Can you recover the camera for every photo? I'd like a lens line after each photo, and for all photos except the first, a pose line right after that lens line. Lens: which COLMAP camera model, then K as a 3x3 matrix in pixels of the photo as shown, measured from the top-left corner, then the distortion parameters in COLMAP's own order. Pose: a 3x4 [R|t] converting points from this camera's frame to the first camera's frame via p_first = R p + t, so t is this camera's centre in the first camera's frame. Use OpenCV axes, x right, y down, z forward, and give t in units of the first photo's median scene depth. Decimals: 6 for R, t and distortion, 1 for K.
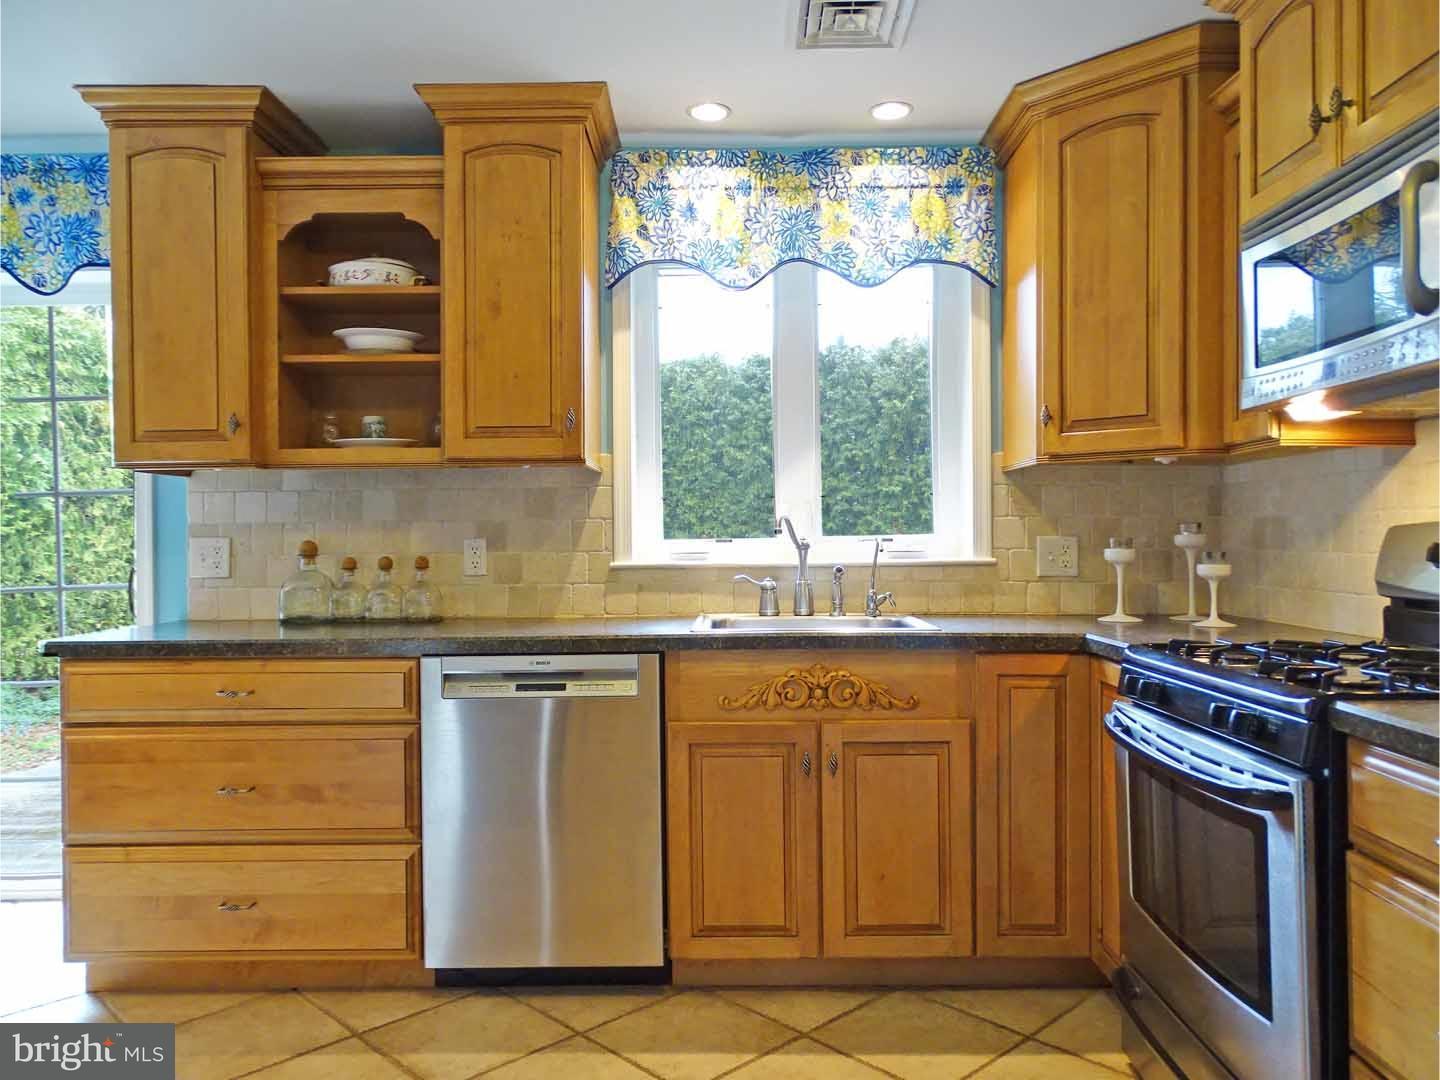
lens RADIAL K [[1051.4, 0, 724.2], [0, 1051.4, 537.3], [0, 0, 1]] dist [0.005358, 0.005940]
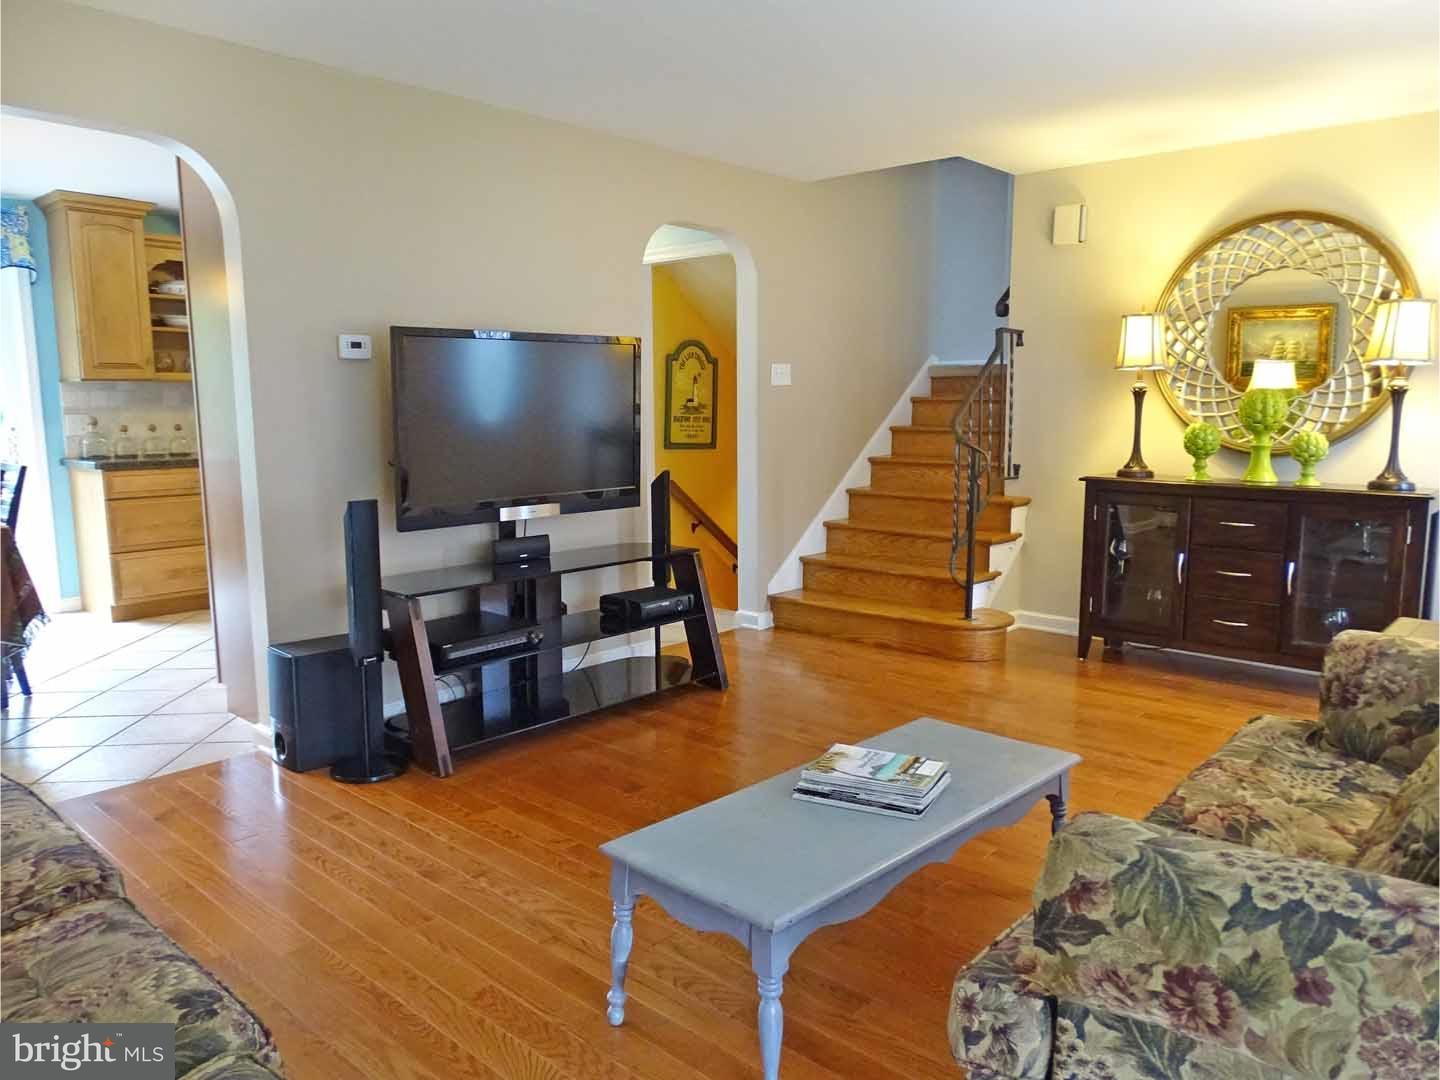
lens RADIAL K [[1039.4, 0, 721.5], [0, 1039.4, 530.4], [0, 0, 1]] dist [0.001224, 0.004506]
pose [[0.668867, -0.087995, 0.738155, -1.147320], [0.004960, 0.993475, 0.113938, -0.000905], [-0.743365, -0.072549, 0.664940, -1.169298]]
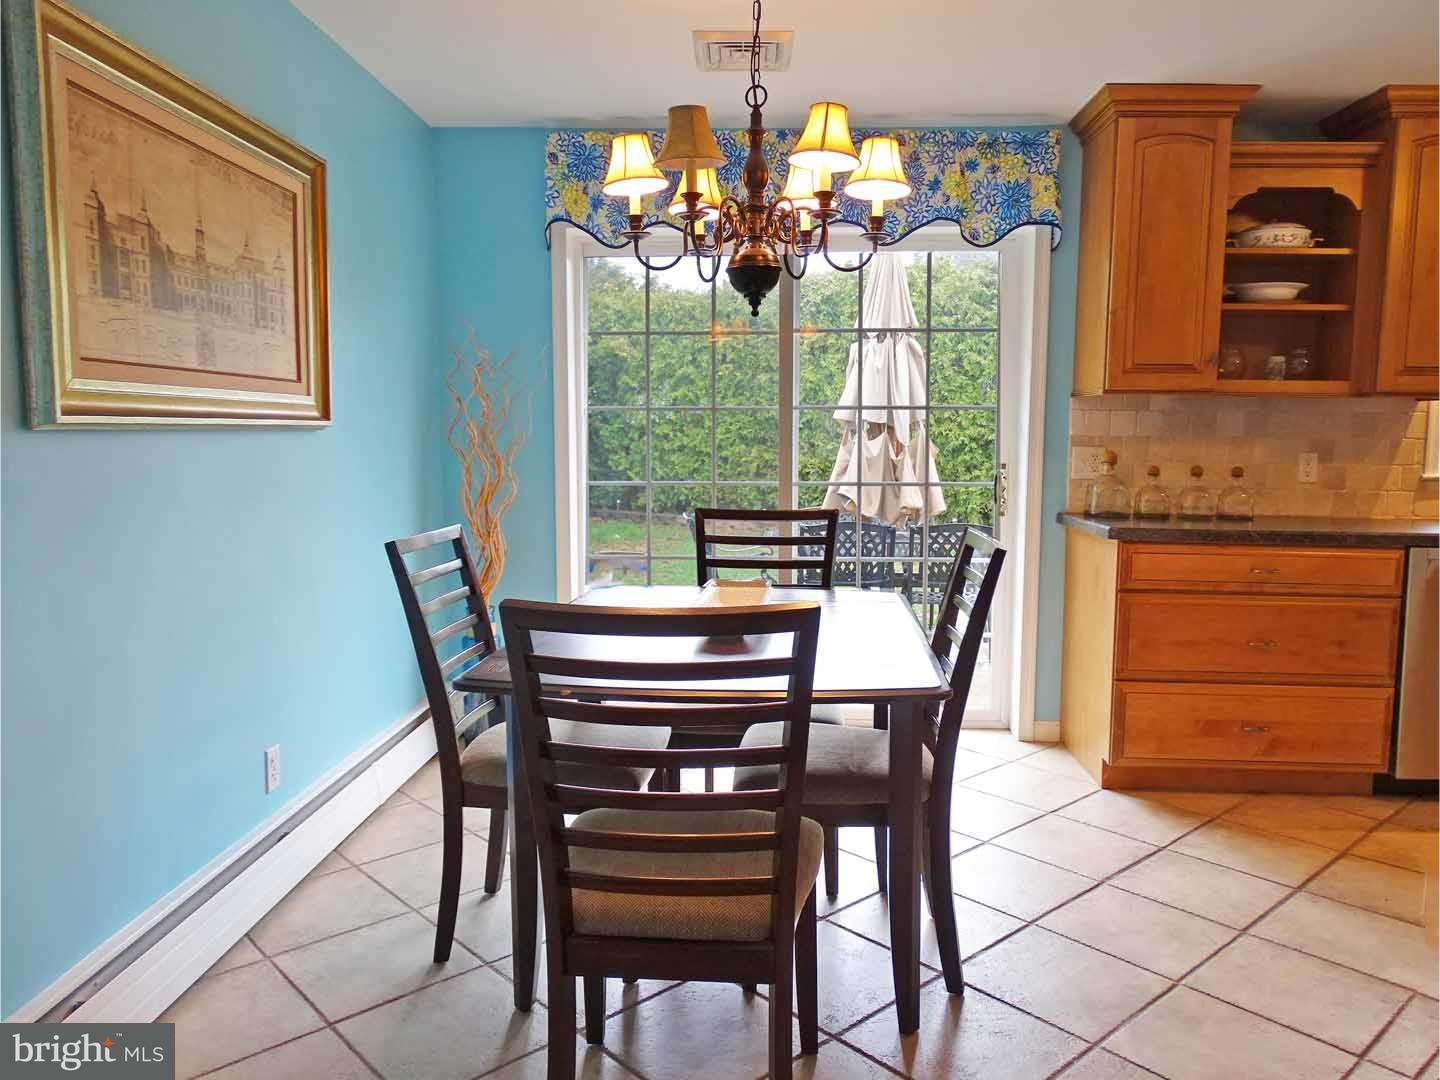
lens RADIAL K [[1051.4, 0, 725.4], [0, 1051.4, 534.4], [0, 0, 1]] dist [0.005358, 0.005940]
pose [[0.999369, 0.025308, -0.024906, -0.906905], [-0.022766, 0.994971, 0.097538, -0.008790], [0.027249, -0.096909, 0.994920, -0.265507]]
